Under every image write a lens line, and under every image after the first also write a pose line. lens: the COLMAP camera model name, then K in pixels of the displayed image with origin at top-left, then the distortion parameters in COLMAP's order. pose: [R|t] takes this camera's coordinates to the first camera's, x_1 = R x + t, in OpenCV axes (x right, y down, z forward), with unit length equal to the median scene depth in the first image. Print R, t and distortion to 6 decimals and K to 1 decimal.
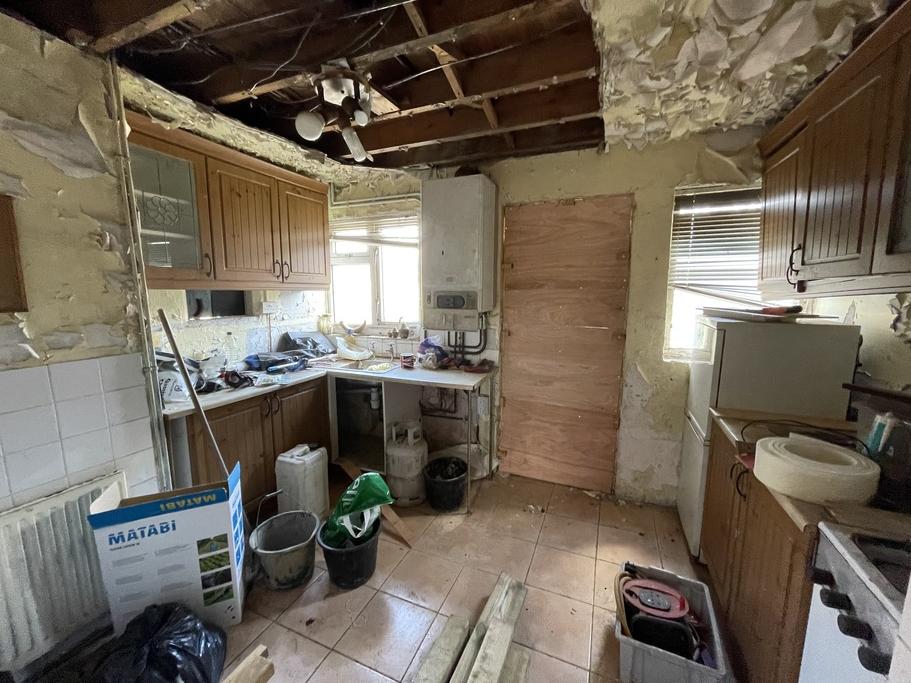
lens RADIAL K [[367.0, 0, 454.4], [0, 367.0, 339.2], [0, 0, 1]] dist [-0.001096, -0.000420]
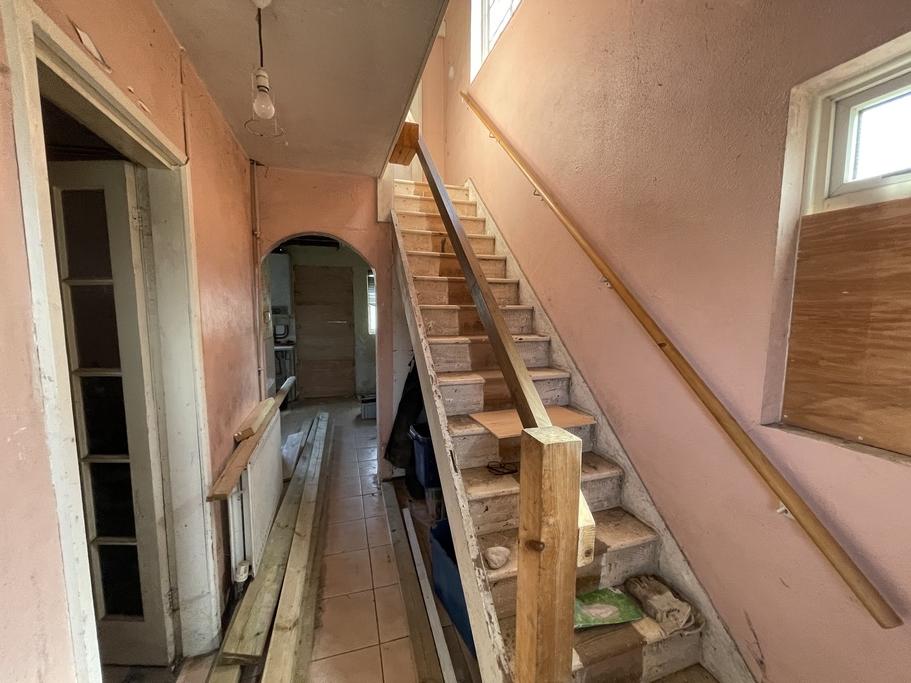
lens RADIAL K [[367.0, 0, 454.2], [0, 367.0, 341.9], [0, 0, 1]] dist [-0.001096, -0.000420]
pose [[0.765331, -0.062231, 0.640621, -0.512659], [0.085028, 0.996367, -0.004792, 0.152296], [-0.637996, 0.058139, 0.767842, -1.112712]]
